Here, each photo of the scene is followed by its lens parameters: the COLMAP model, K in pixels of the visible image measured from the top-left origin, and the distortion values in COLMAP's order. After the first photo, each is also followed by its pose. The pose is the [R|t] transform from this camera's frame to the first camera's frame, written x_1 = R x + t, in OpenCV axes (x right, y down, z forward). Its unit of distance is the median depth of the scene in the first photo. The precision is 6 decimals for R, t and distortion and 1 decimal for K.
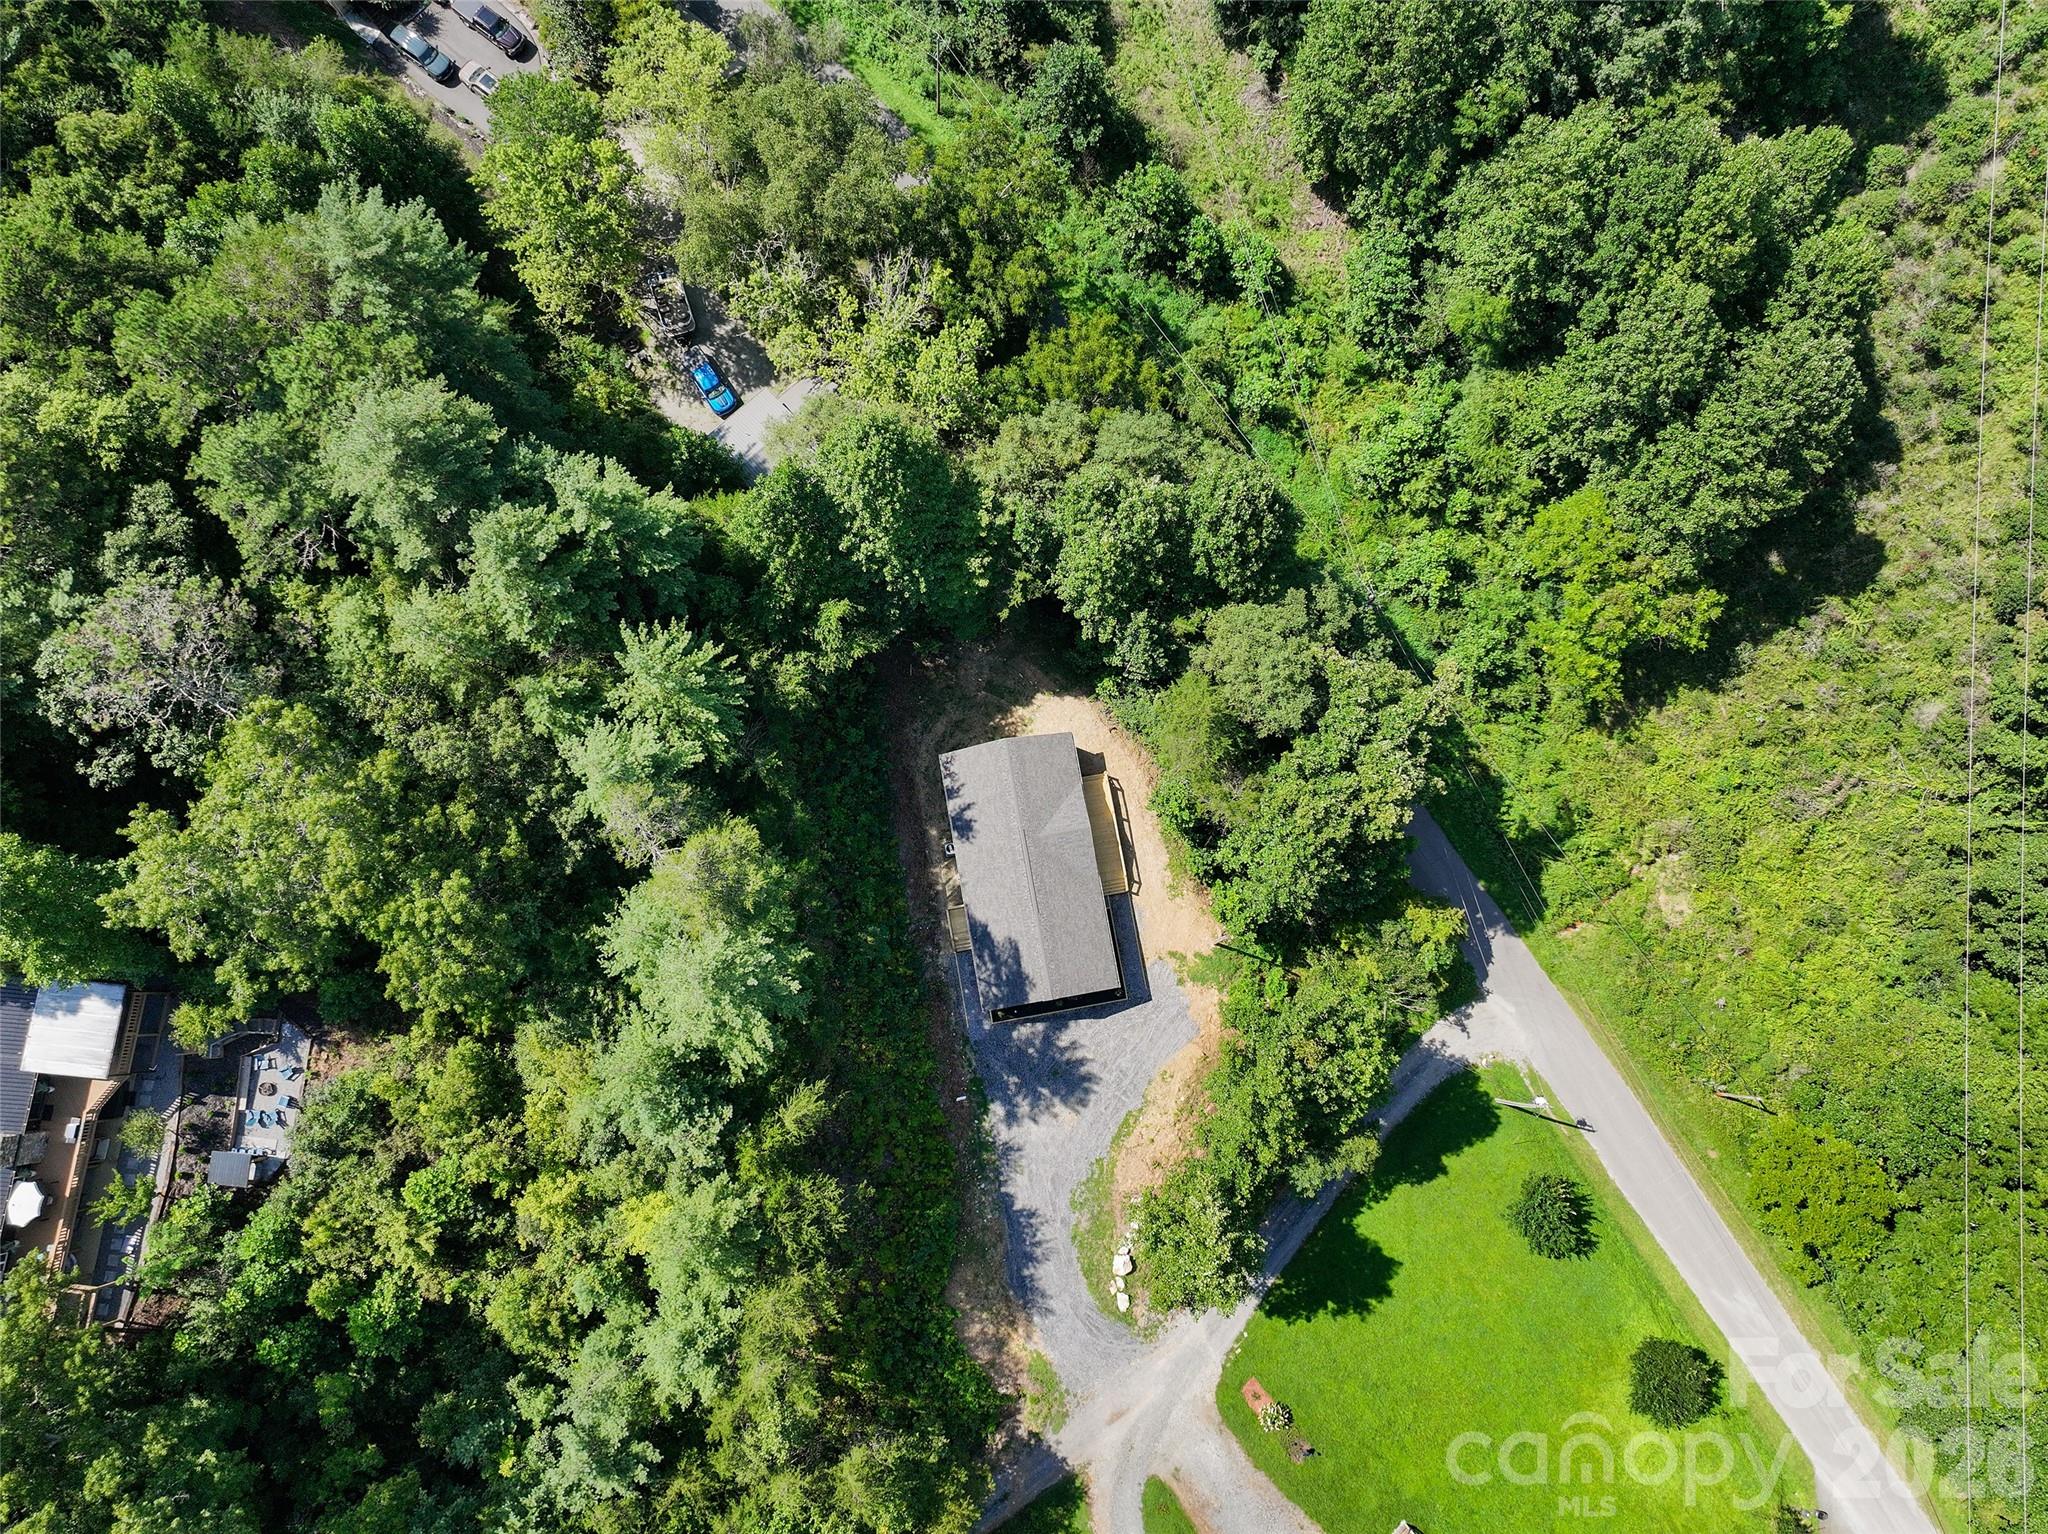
lens RADIAL K [[1430.5, 0, 1032.1], [0, 1430.5, 765.6], [0, 0, 1]] dist [-0.000249, 0.012898]
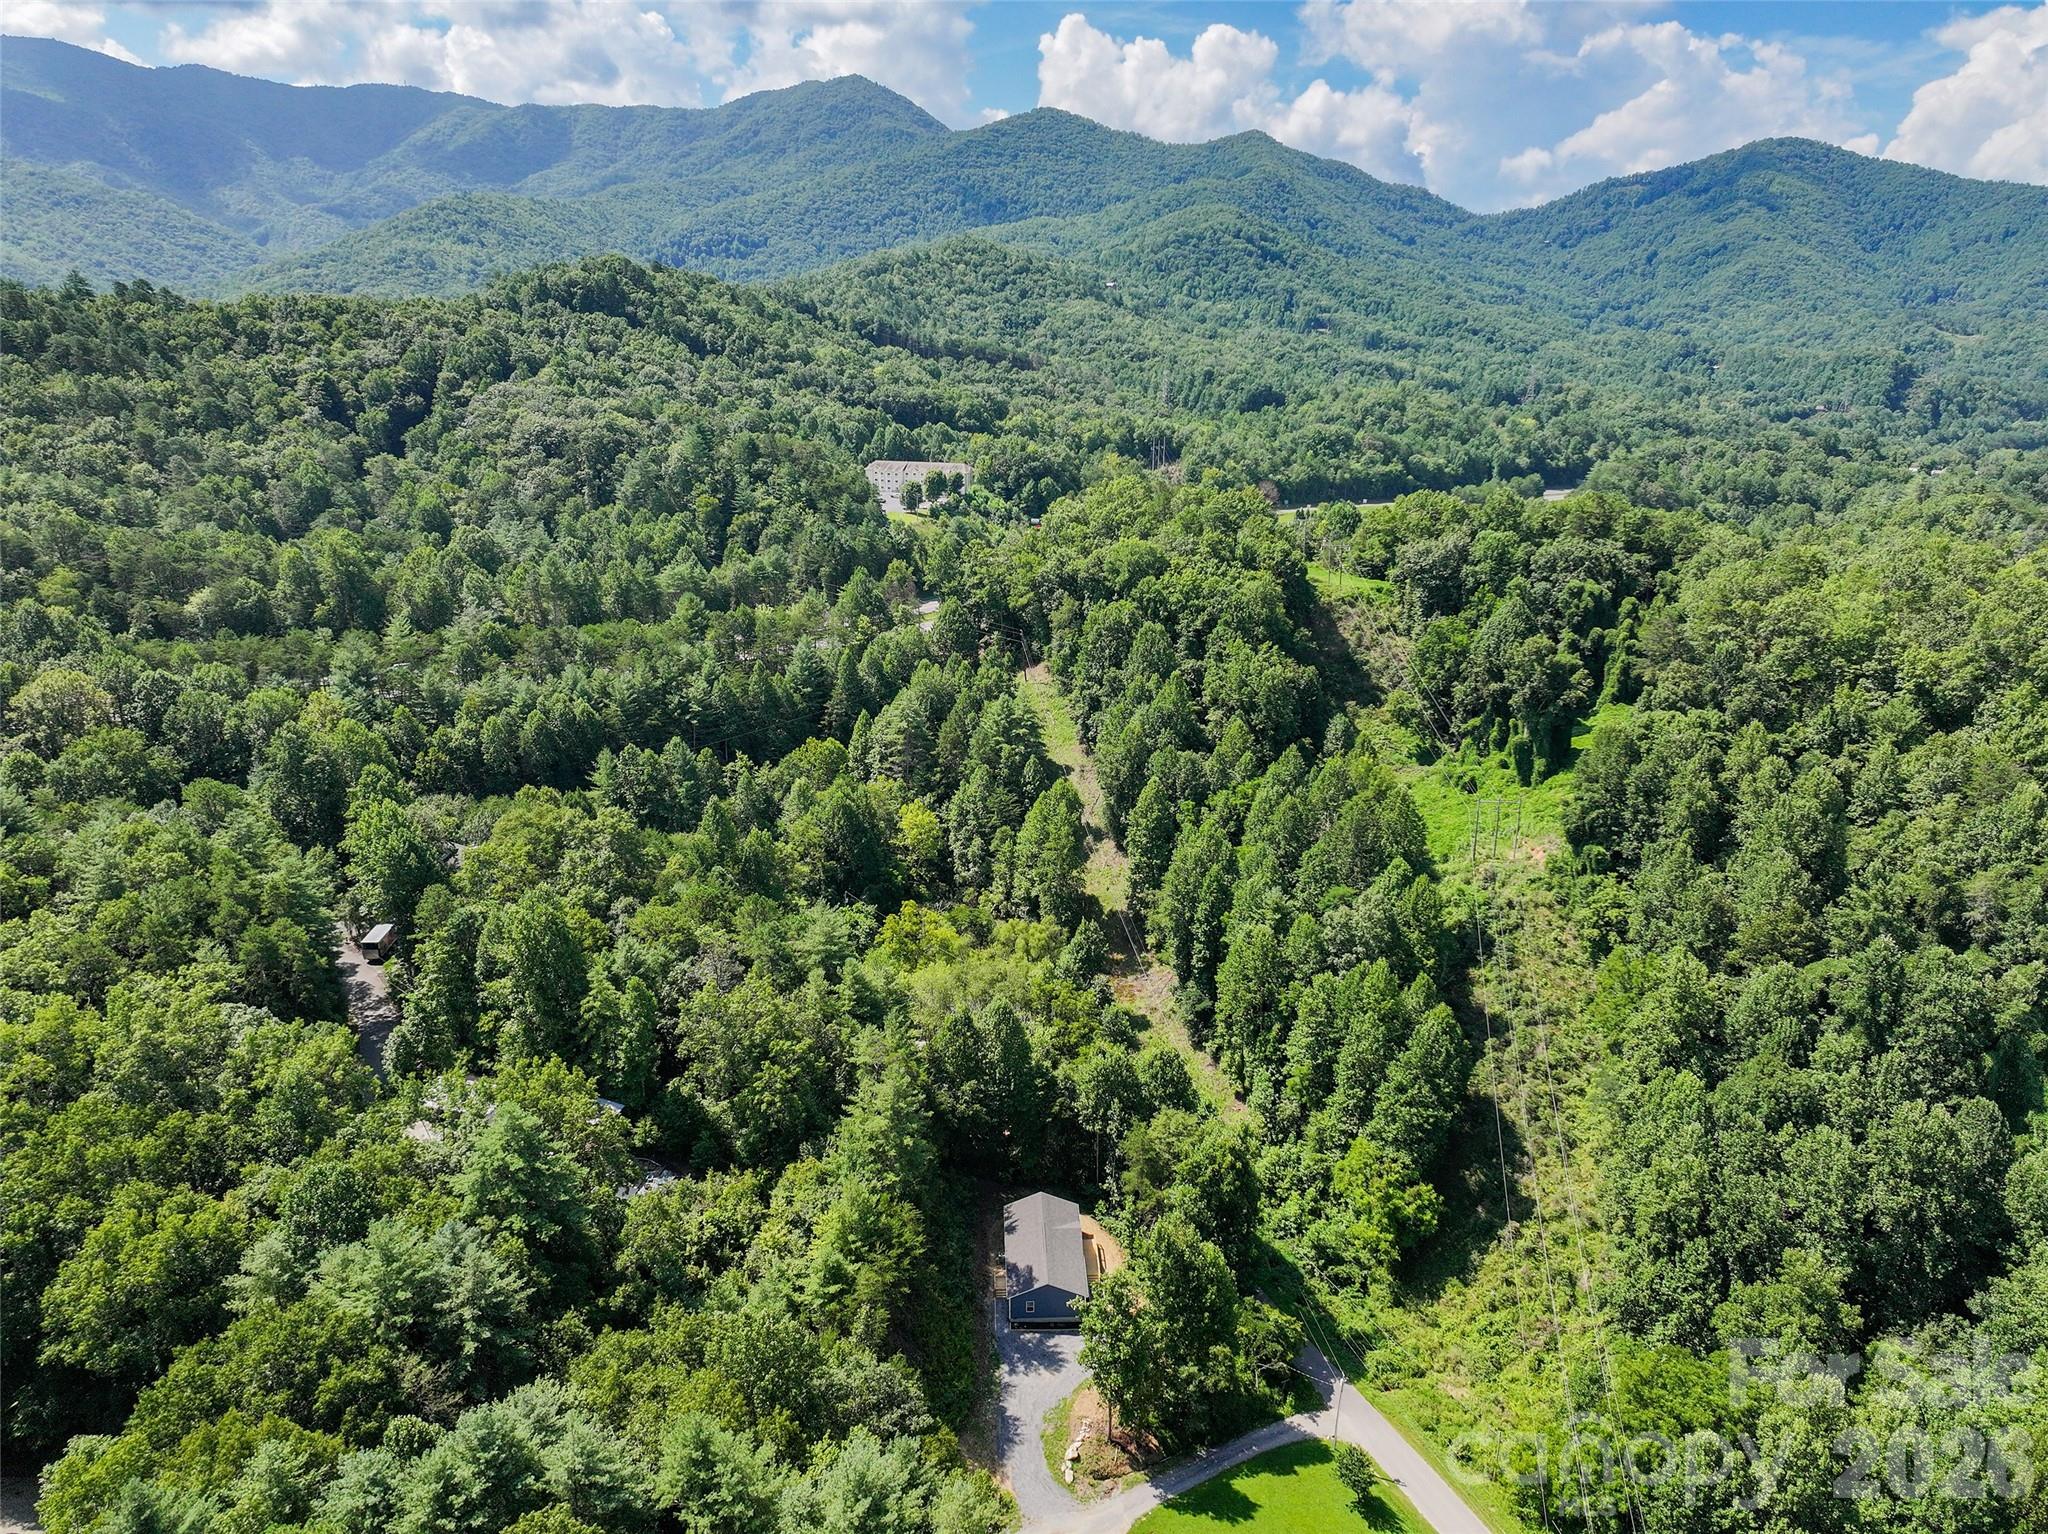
lens RADIAL K [[1430.5, 0, 1032.1], [0, 1430.5, 765.6], [0, 0, 1]] dist [-0.000249, 0.012898]
pose [[0.989837, 0.051979, -0.132363, 0.181683], [-0.141521, 0.451153, -0.881154, 1.330131], [0.013915, 0.890931, 0.453925, -0.331377]]
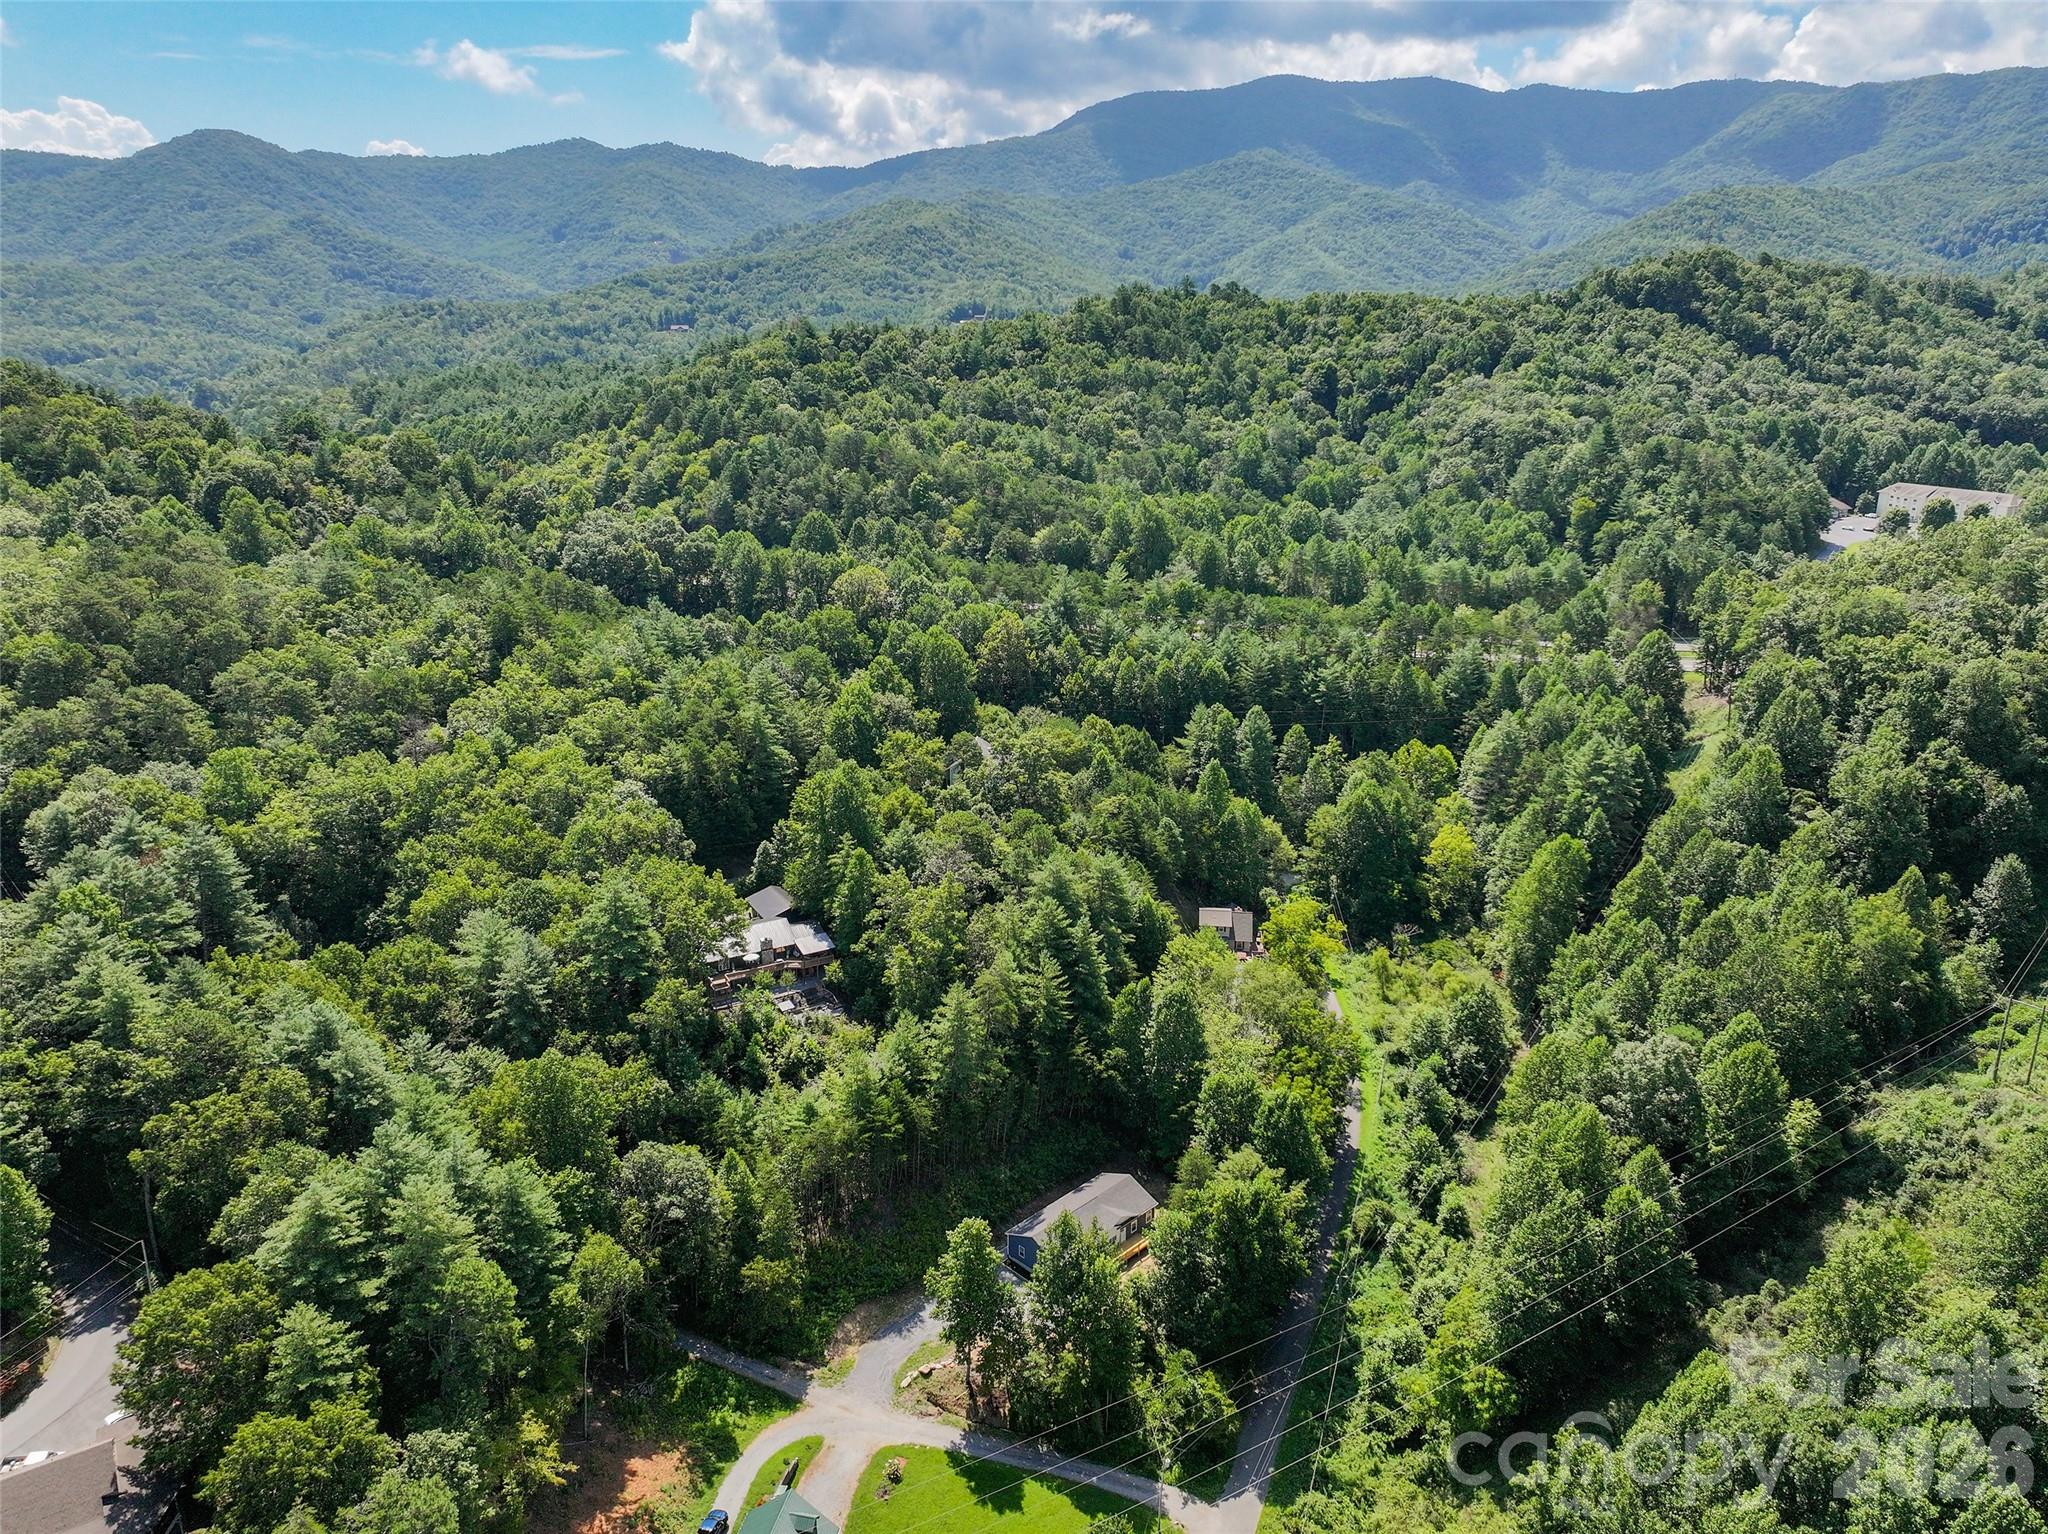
lens RADIAL K [[1430.5, 0, 1032.1], [0, 1430.5, 765.6], [0, 0, 1]] dist [-0.000249, 0.012898]
pose [[0.575298, 0.258266, -0.776100, 1.185312], [-0.807985, 0.327053, -0.490099, 0.802332], [0.127250, 0.909030, 0.396828, -0.241581]]
